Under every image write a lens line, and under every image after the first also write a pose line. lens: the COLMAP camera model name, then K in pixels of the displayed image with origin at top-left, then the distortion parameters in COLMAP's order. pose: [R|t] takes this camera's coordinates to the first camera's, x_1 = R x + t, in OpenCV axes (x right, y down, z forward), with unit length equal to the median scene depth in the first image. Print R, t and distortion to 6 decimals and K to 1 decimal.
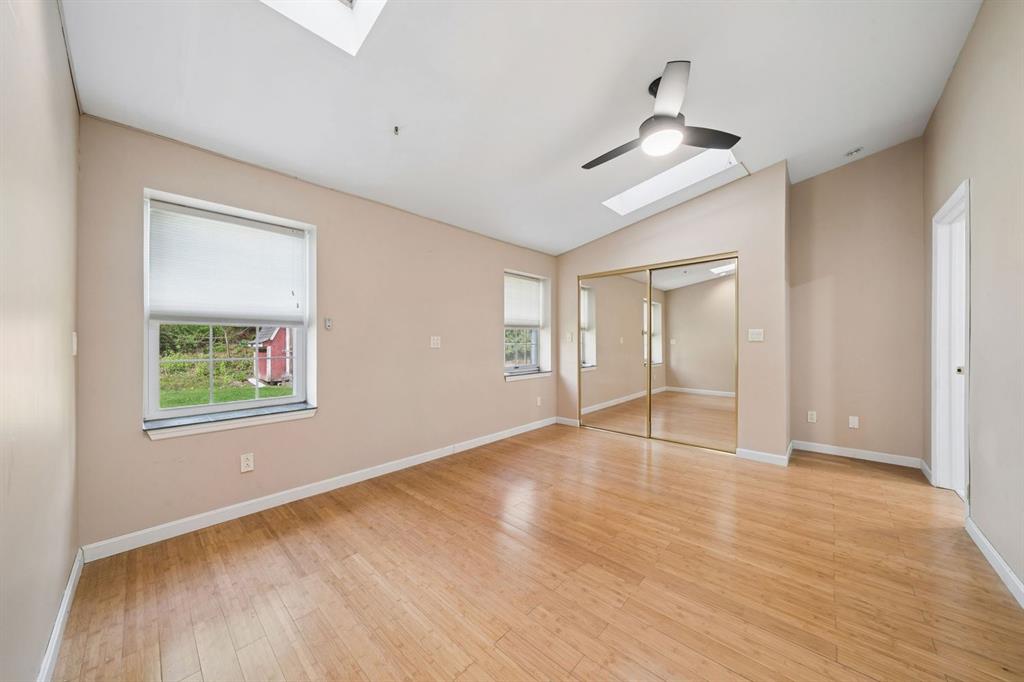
lens RADIAL K [[345.5, 0, 512.0], [0, 345.5, 341.0], [0, 0, 1]] dist [-0.002287, -0.000133]
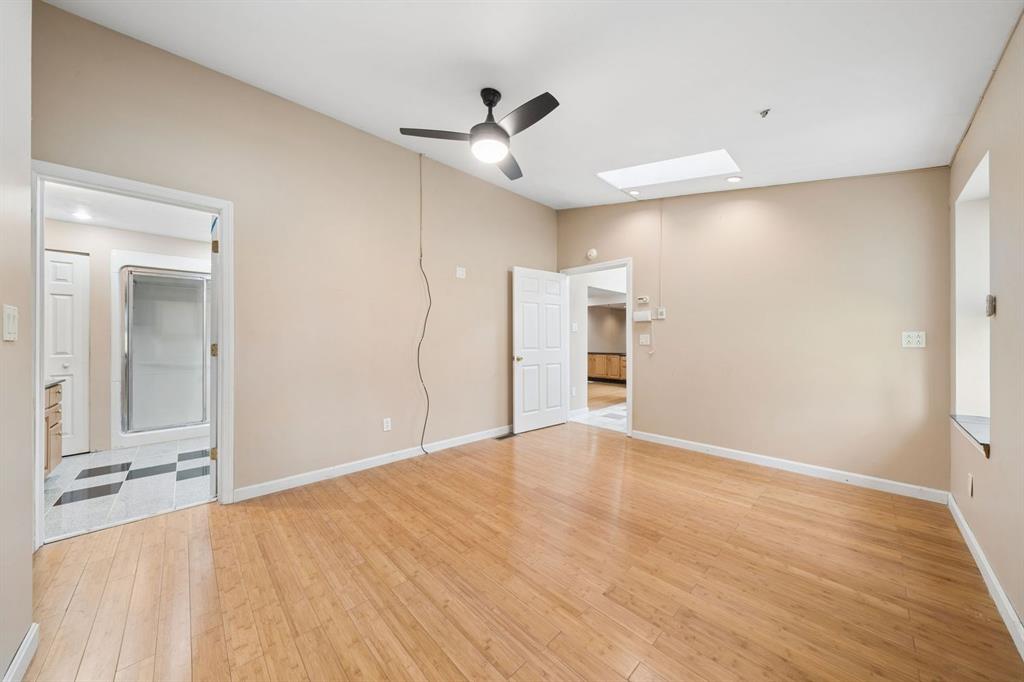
lens RADIAL K [[345.5, 0, 512.0], [0, 345.5, 341.0], [0, 0, 1]] dist [-0.002287, -0.000133]
pose [[-0.998127, 0.001364, 0.061161, 0.305551], [0.001437, 0.999998, 0.001138, 0.005229], [-0.061159, 0.001224, -0.998127, 2.061268]]
